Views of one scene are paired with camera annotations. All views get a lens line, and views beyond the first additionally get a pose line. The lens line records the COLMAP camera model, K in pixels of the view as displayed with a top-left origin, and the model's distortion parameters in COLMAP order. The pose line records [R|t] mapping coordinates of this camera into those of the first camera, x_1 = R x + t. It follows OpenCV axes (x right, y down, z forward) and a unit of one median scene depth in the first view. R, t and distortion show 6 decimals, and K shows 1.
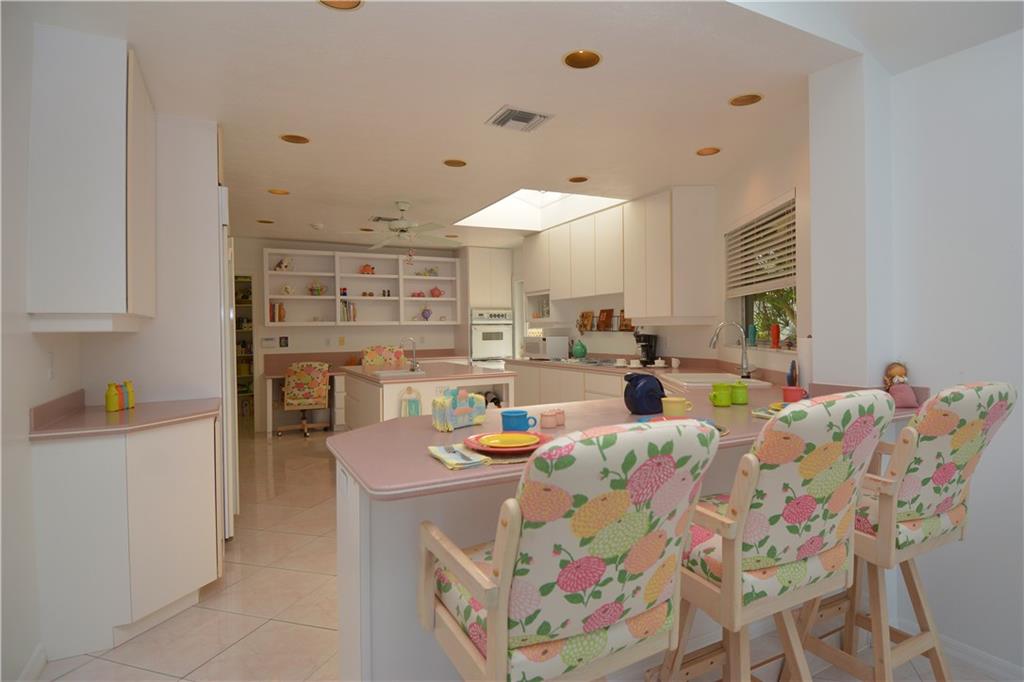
lens RADIAL K [[536.0, 0, 512.0], [0, 536.0, 341.0], [0, 0, 1]] dist [-0.014797, -0.000614]
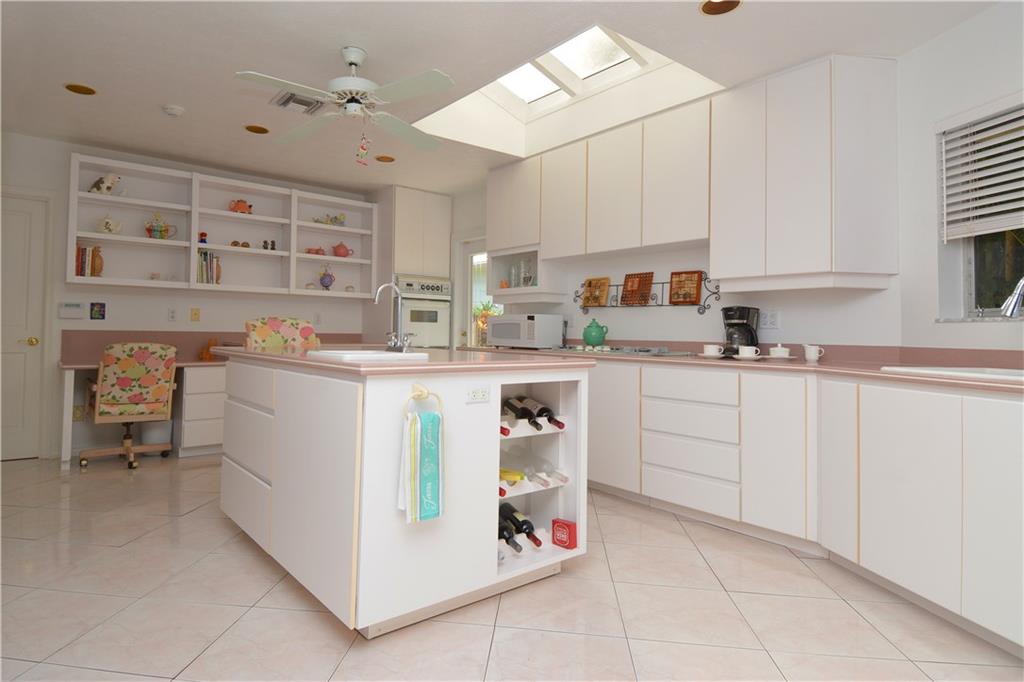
lens RADIAL K [[566.2, 0, 450.8], [0, 566.2, 324.0], [0, 0, 1]] dist [-0.020009, -0.000989]
pose [[0.984471, 0.034547, 0.172112, -0.141422], [-0.028263, 0.998846, -0.038830, 0.031031], [-0.173255, 0.033363, 0.984312, 0.301640]]
